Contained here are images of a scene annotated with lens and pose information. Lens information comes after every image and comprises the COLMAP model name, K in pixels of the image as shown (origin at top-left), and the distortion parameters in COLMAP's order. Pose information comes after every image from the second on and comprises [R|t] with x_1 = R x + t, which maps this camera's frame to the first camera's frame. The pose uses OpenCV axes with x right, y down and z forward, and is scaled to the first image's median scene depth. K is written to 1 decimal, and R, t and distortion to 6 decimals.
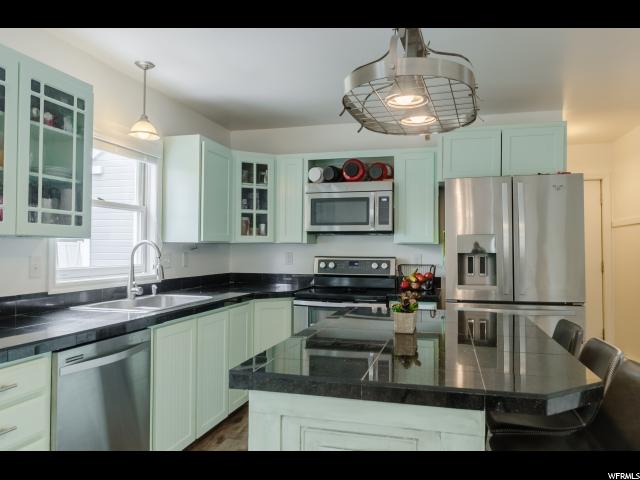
lens RADIAL K [[471.0, 0, 320.0], [0, 471.0, 240.0], [0, 0, 1]] dist [-0.001622, 0.001708]
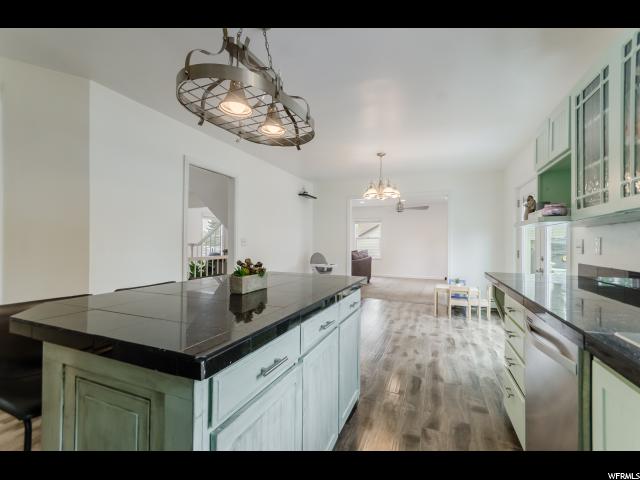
lens RADIAL K [[279.9, 0, 320.0], [0, 279.9, 240.0], [0, 0, 1]] dist [0.003882, 0.000374]
pose [[-0.992285, -0.015419, 0.123016, -0.041314], [-0.018694, 0.999500, -0.025512, 0.040553], [-0.122561, -0.027615, -0.992077, 0.872118]]
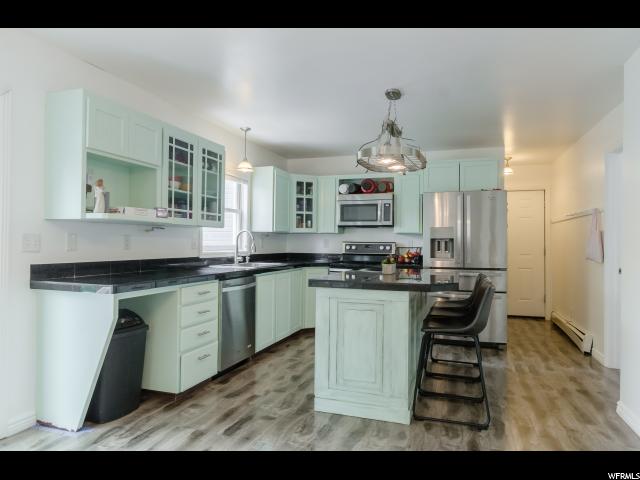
lens RADIAL K [[416.3, 0, 320.0], [0, 416.3, 240.0], [0, 0, 1]] dist [-0.000633, -0.000095]
pose [[0.997880, 0.004013, -0.064962, 0.002842], [-0.003289, 0.999931, 0.011256, 0.015325], [0.065003, -0.011019, 0.997824, -0.397392]]
